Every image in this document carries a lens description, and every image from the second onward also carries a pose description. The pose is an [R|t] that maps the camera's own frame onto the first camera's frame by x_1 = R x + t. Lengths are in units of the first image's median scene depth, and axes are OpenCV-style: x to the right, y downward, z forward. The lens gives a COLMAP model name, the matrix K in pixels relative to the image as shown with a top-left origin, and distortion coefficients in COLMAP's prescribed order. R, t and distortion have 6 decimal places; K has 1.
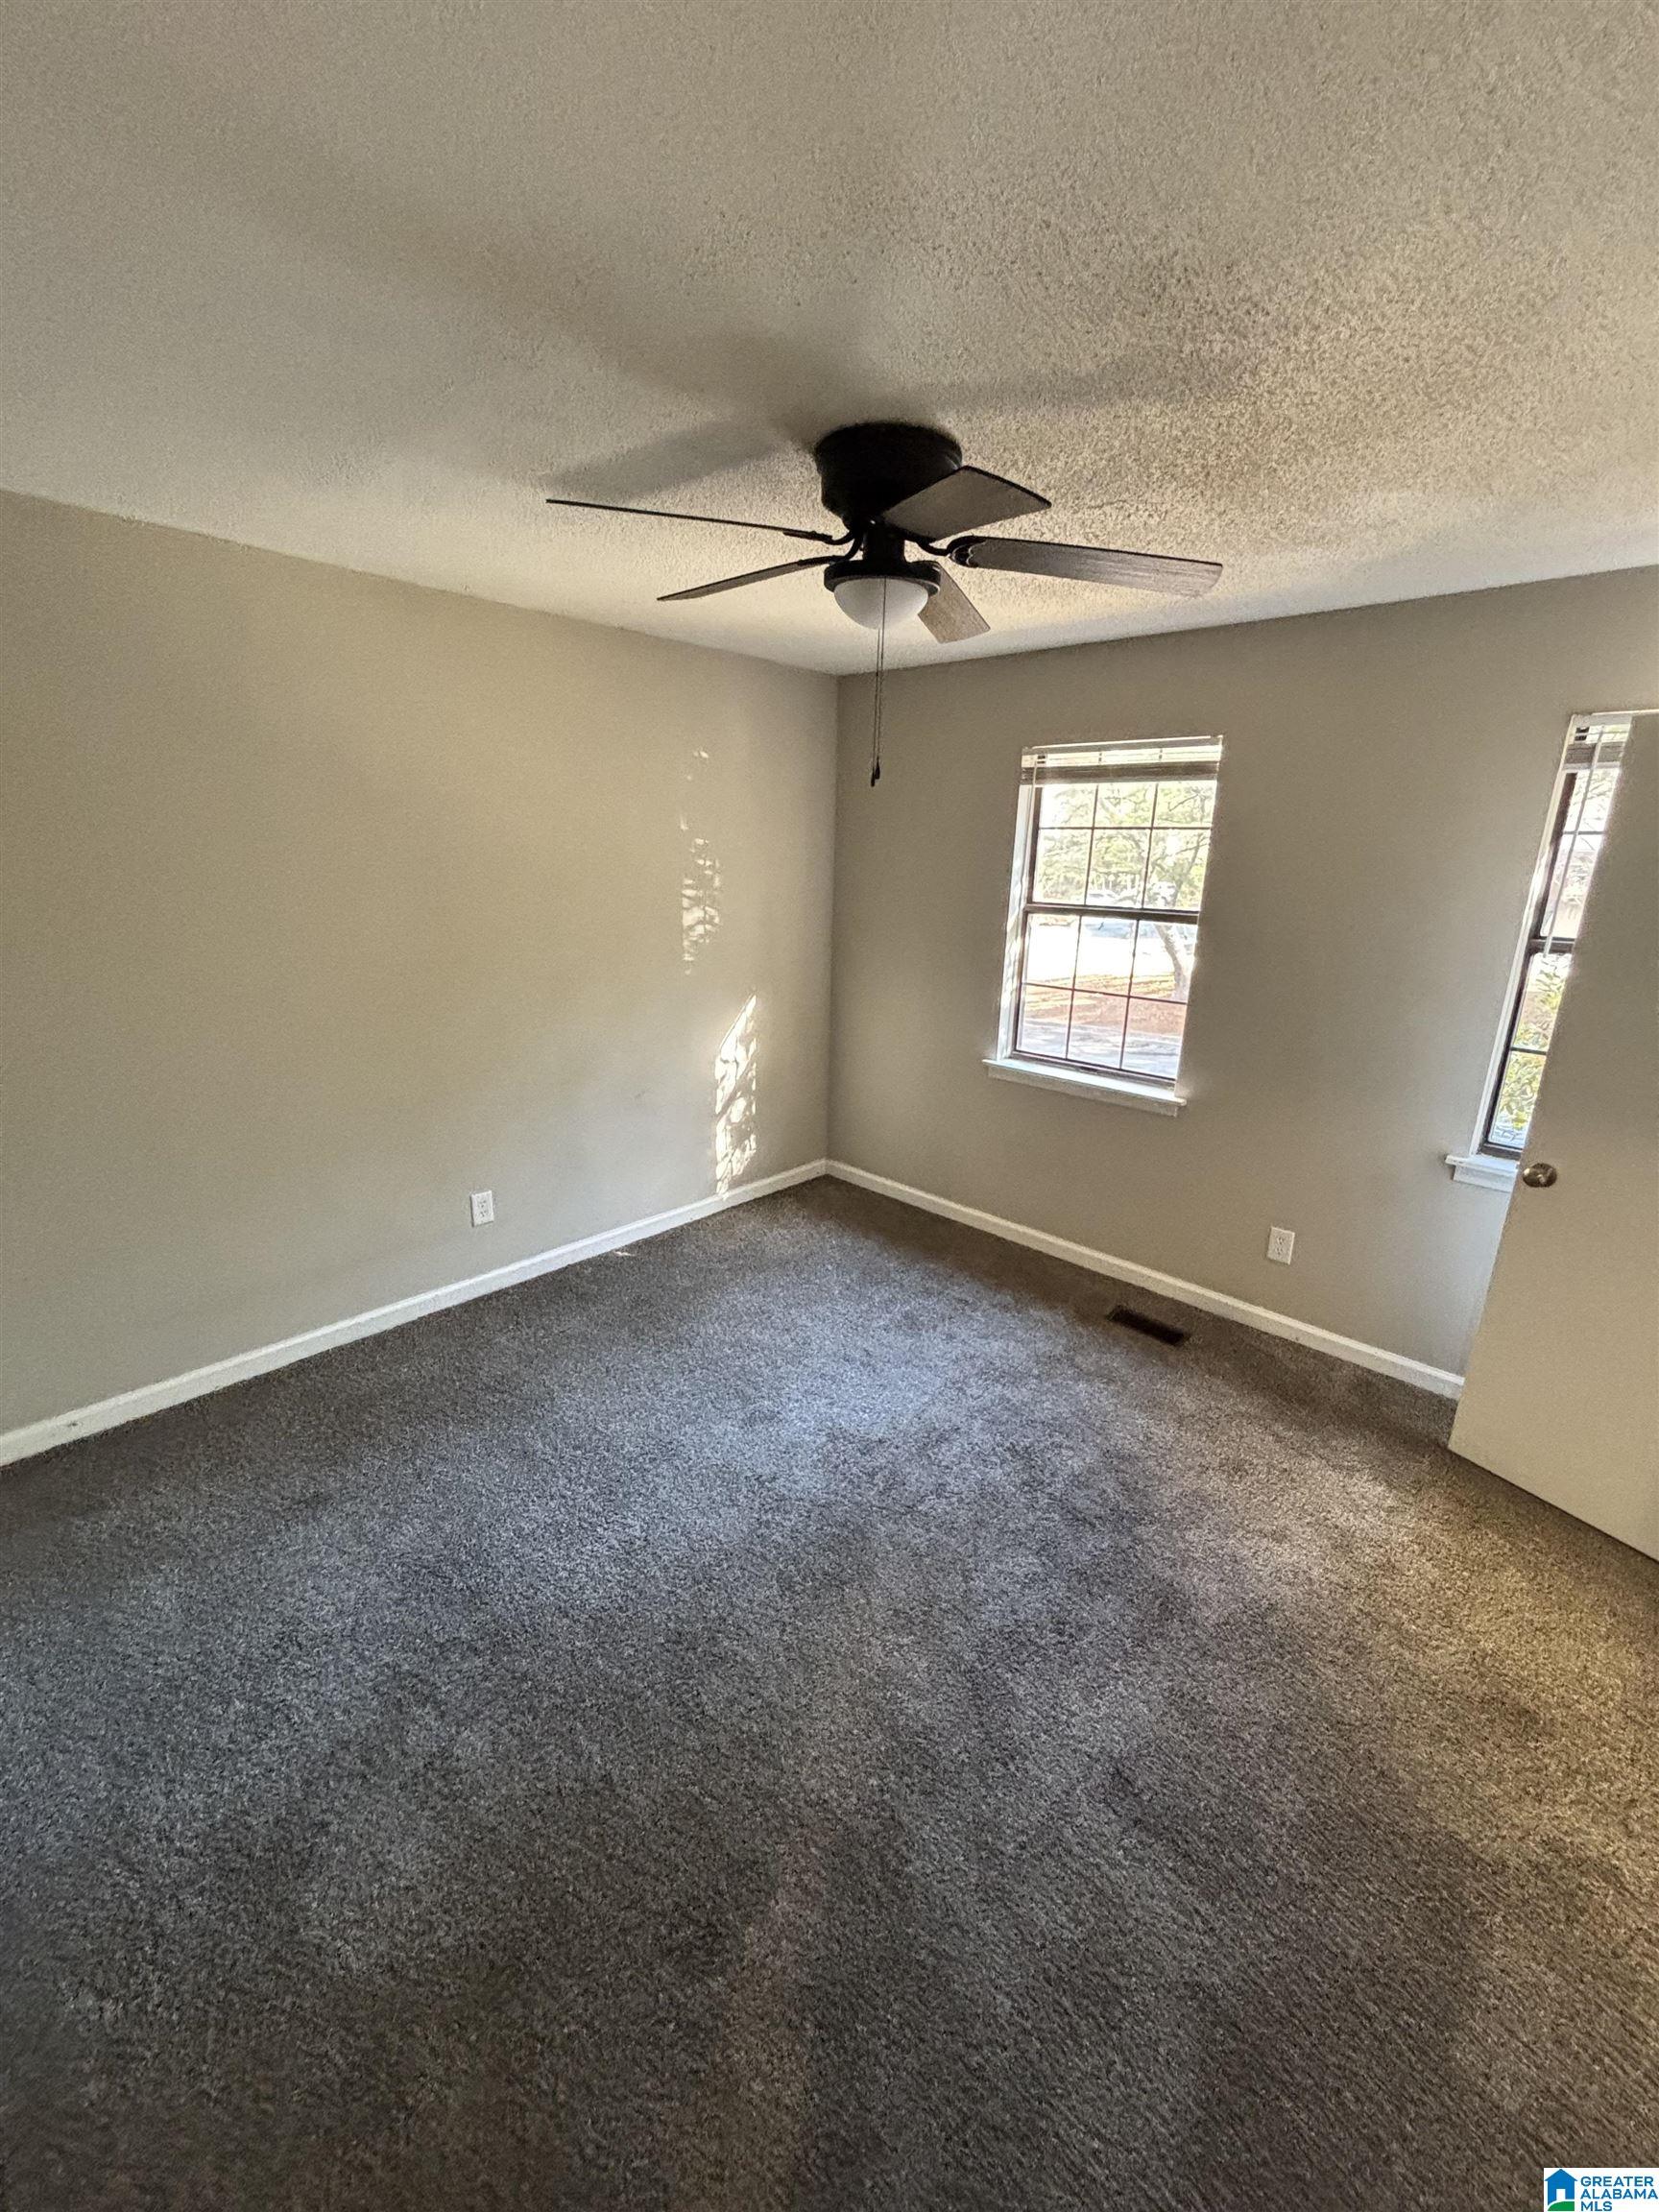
lens RADIAL K [[908.0, 0, 827.9], [0, 908.0, 1112.0], [0, 0, 1]] dist [0.001019, -0.000025]
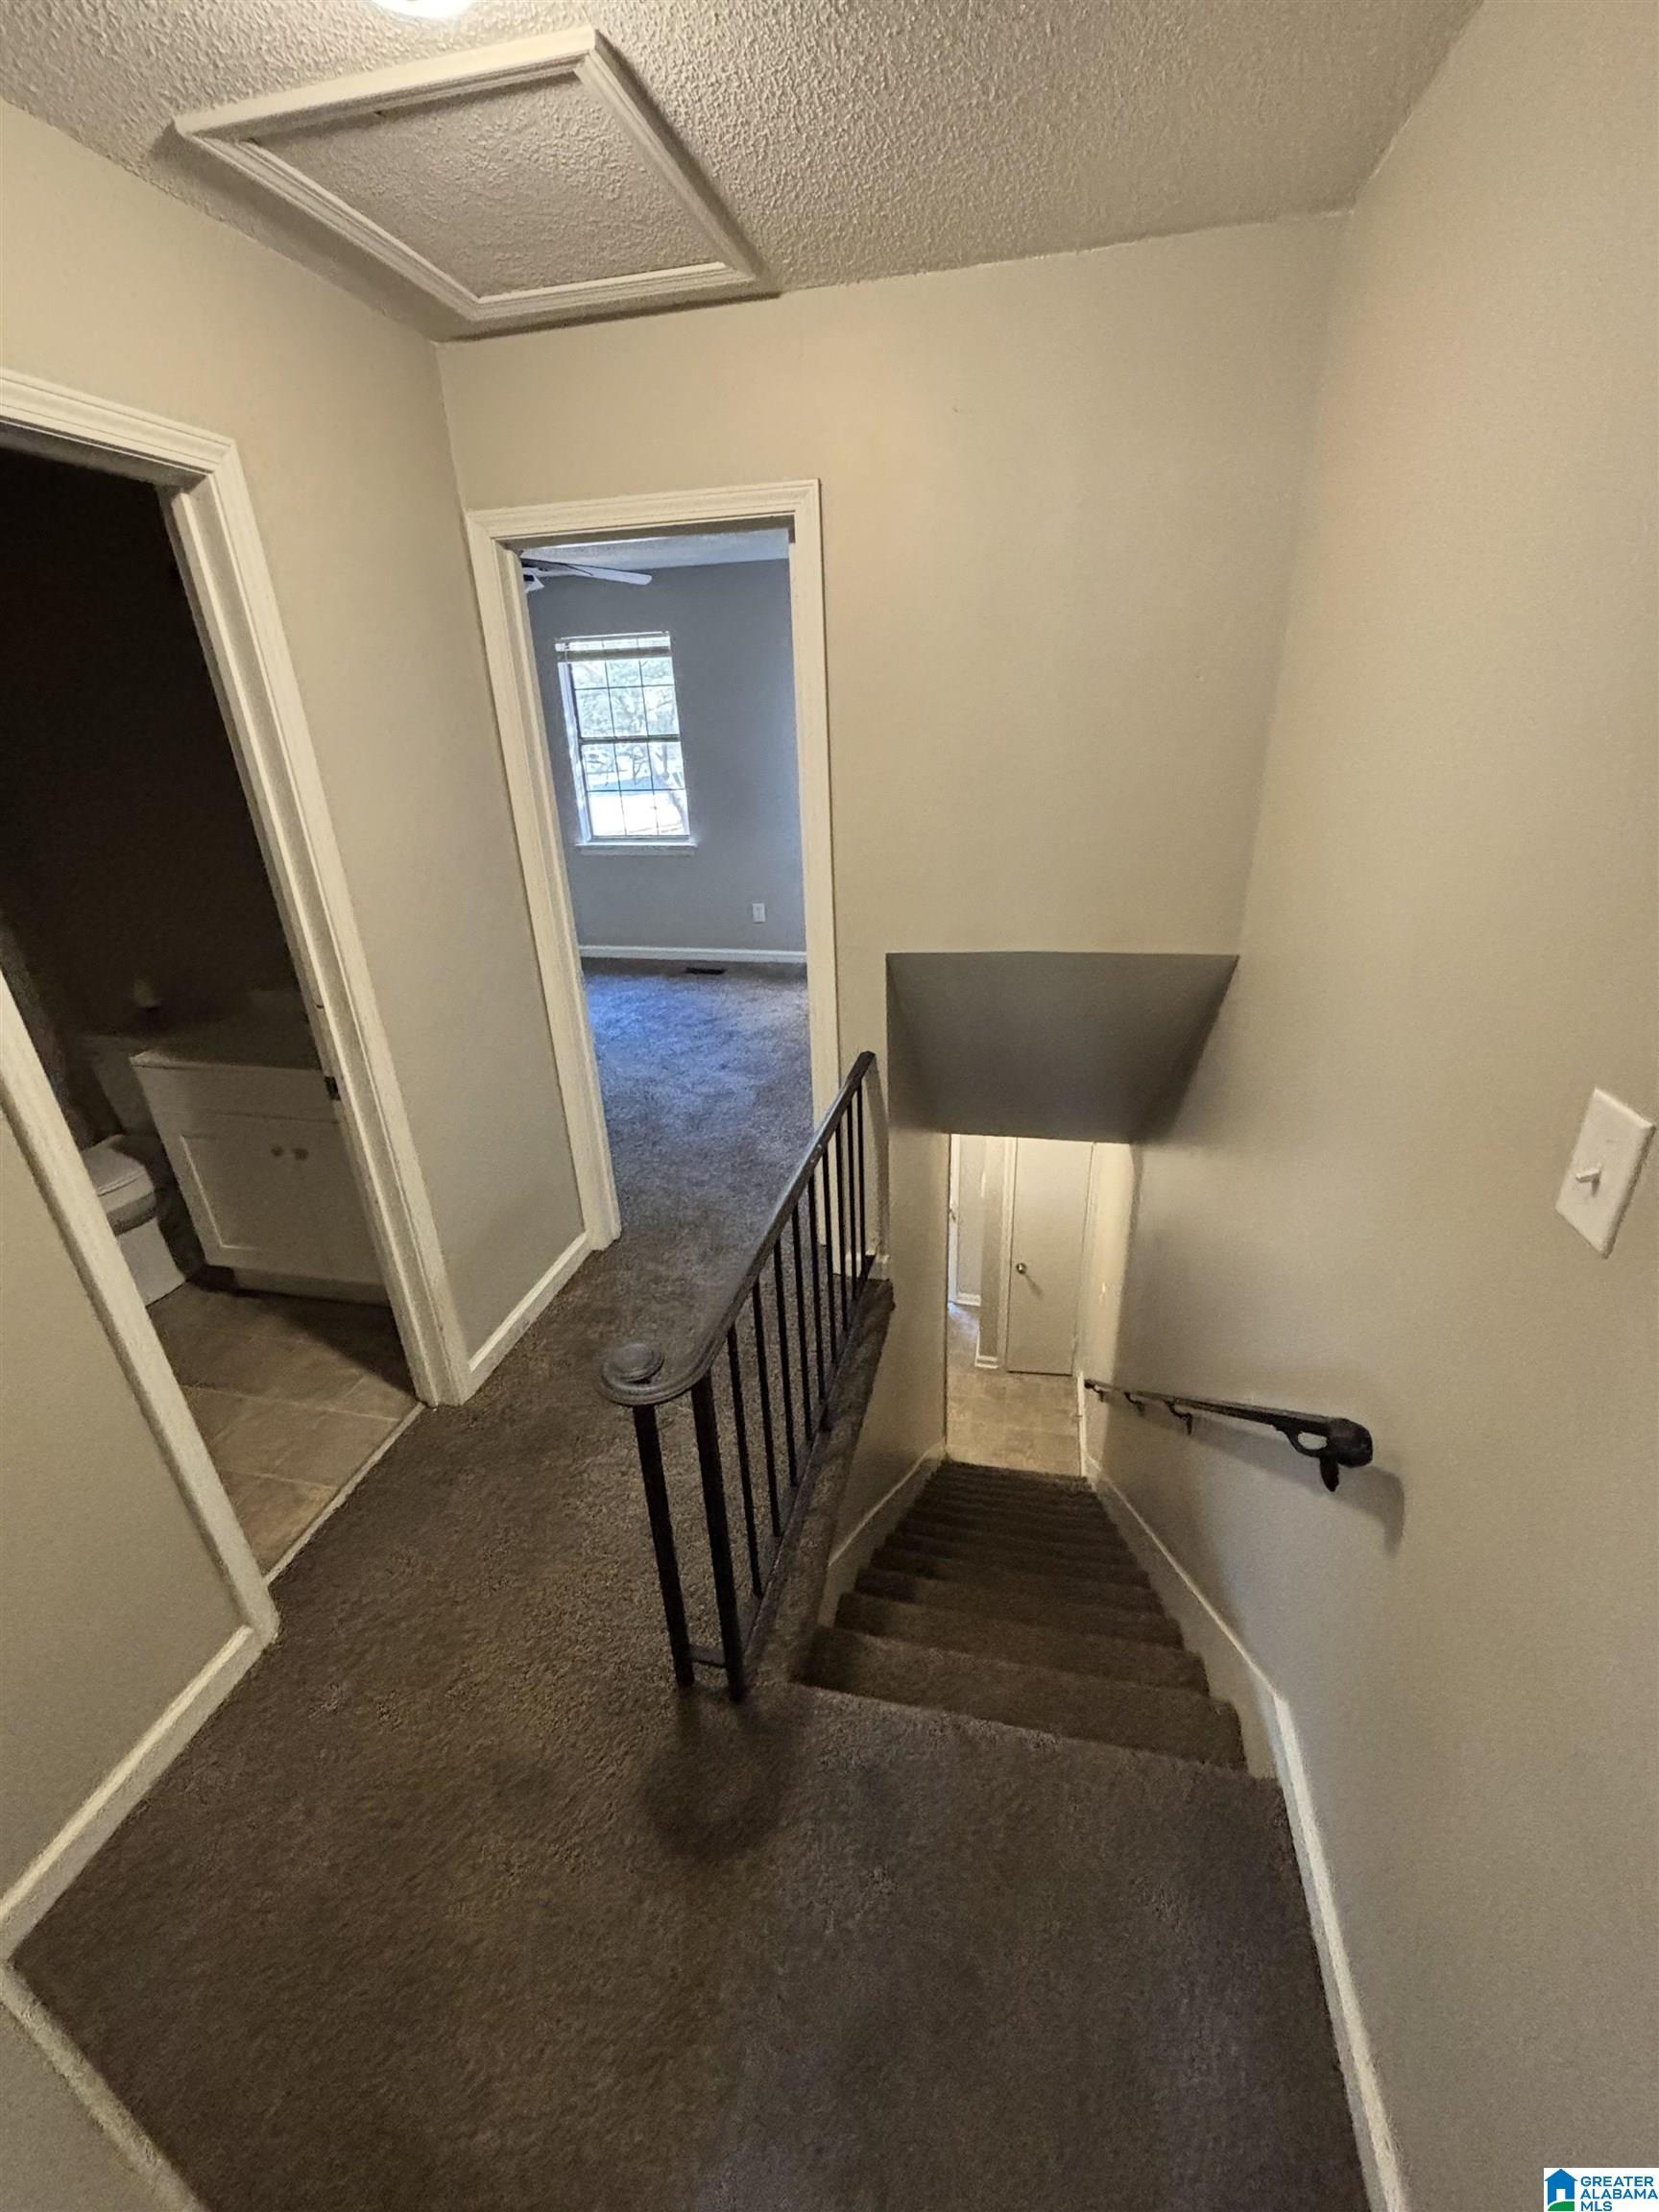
lens RADIAL K [[908.0, 0, 835.1], [0, 908.0, 1104.4], [0, 0, 1]] dist [0.001019, -0.000025]
pose [[0.859736, -0.263832, 0.437318, -0.299768], [0.198736, 0.961575, 0.189412, 0.201947], [-0.470488, -0.075934, 0.879133, -0.767477]]
